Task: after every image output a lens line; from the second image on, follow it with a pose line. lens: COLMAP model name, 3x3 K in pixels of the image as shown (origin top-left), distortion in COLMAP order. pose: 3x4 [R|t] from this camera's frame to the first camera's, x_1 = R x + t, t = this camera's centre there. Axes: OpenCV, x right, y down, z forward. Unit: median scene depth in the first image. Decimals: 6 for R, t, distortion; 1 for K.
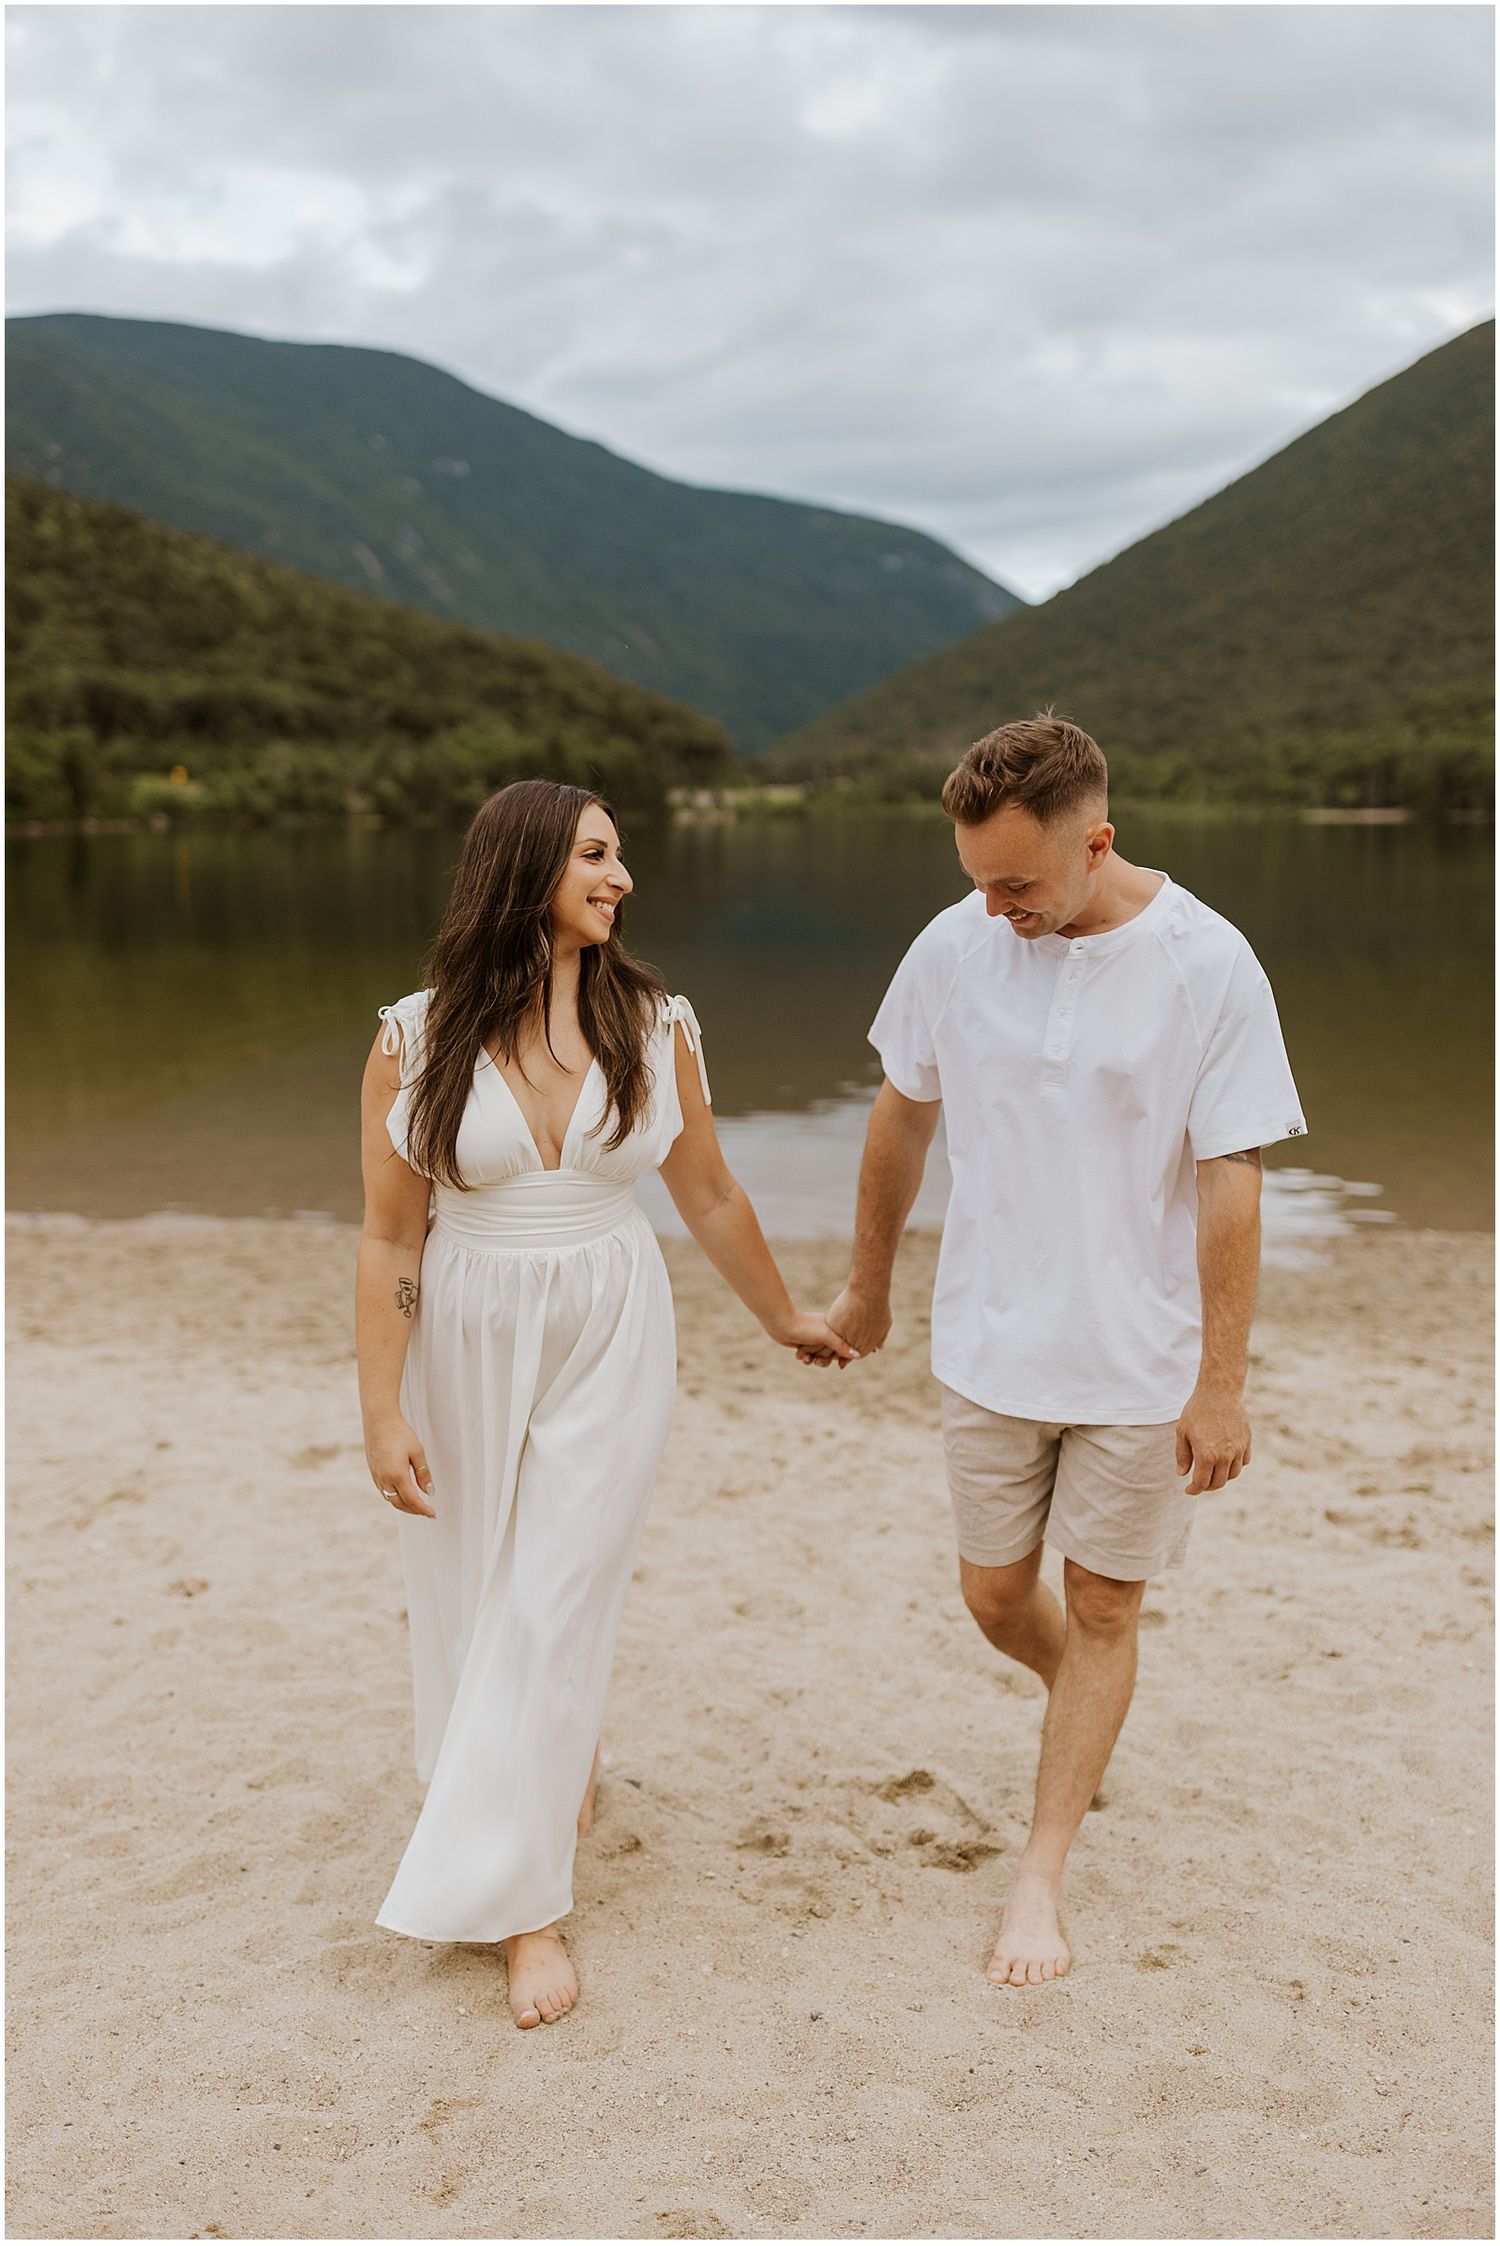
lens RADIAL K [[2185.6, 0, 749.4], [0, 2185.6, 1147.3], [0, 0, 1]] dist [-0.024330, 0.000000]
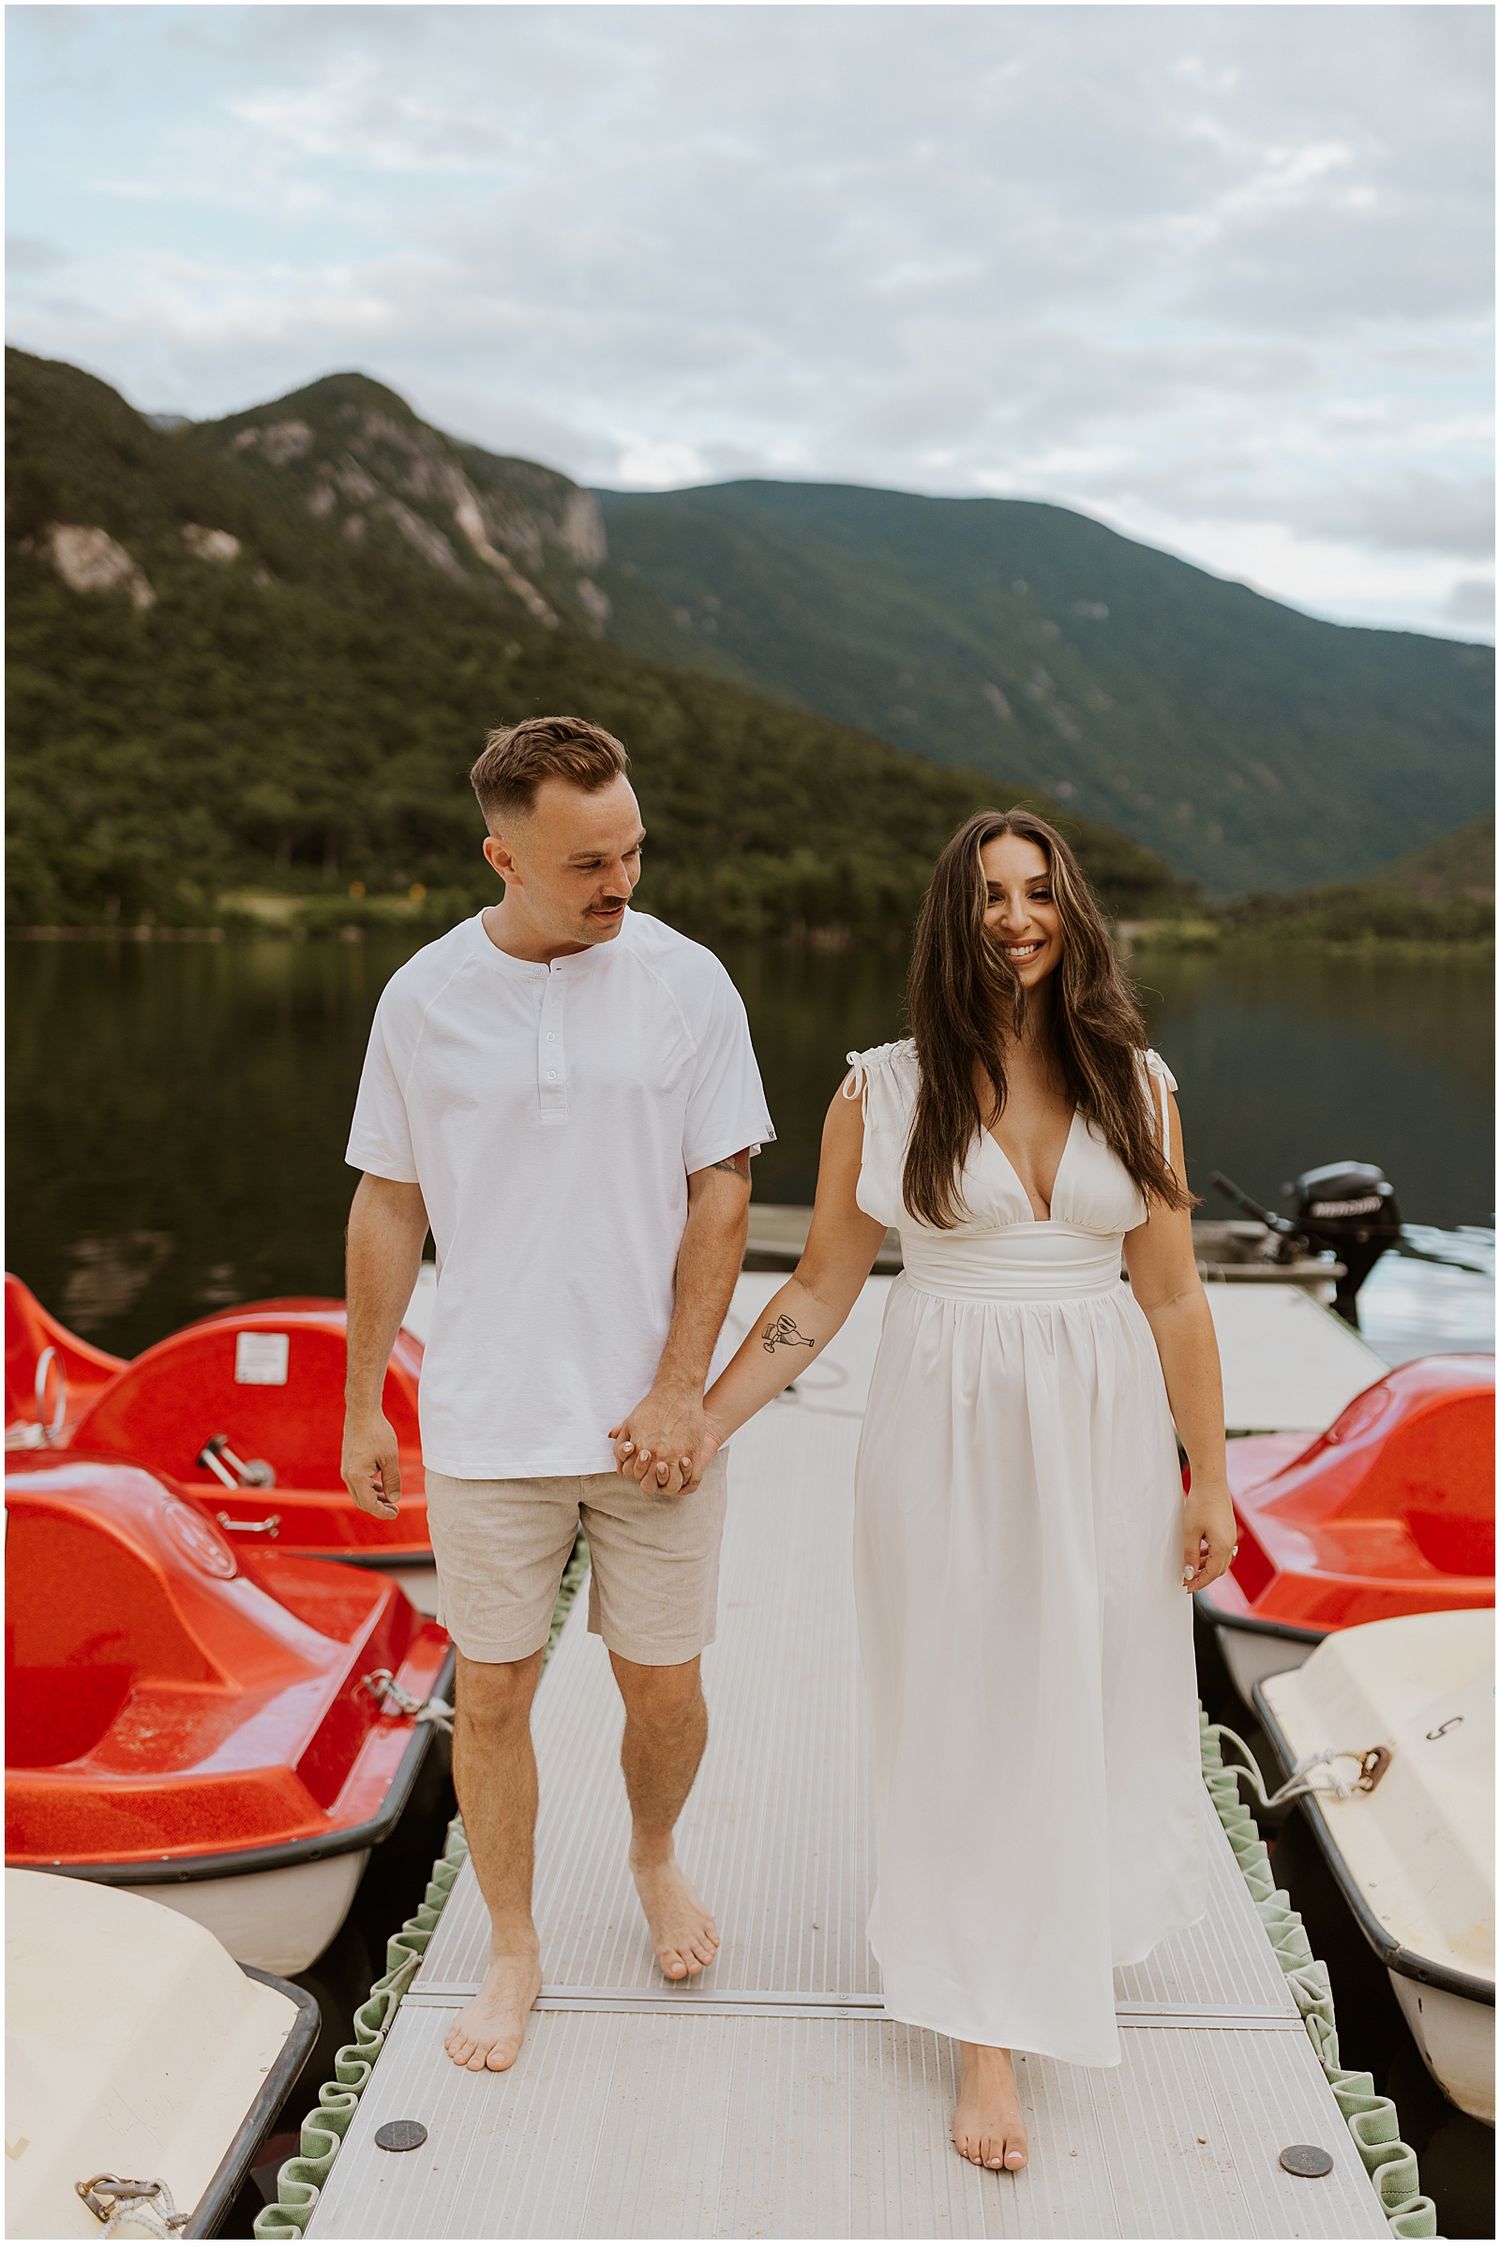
lens RADIAL K [[2137.8, 0, 842.2], [0, 2137.8, 1162.4], [0, 0, 1]] dist [-0.000216, 0.000000]
pose [[0.947851, 0.059057, -0.313196, 0.211212], [-0.074964, 0.996424, -0.038979, -0.009281], [0.309774, 0.060424, 0.948888, 0.057772]]
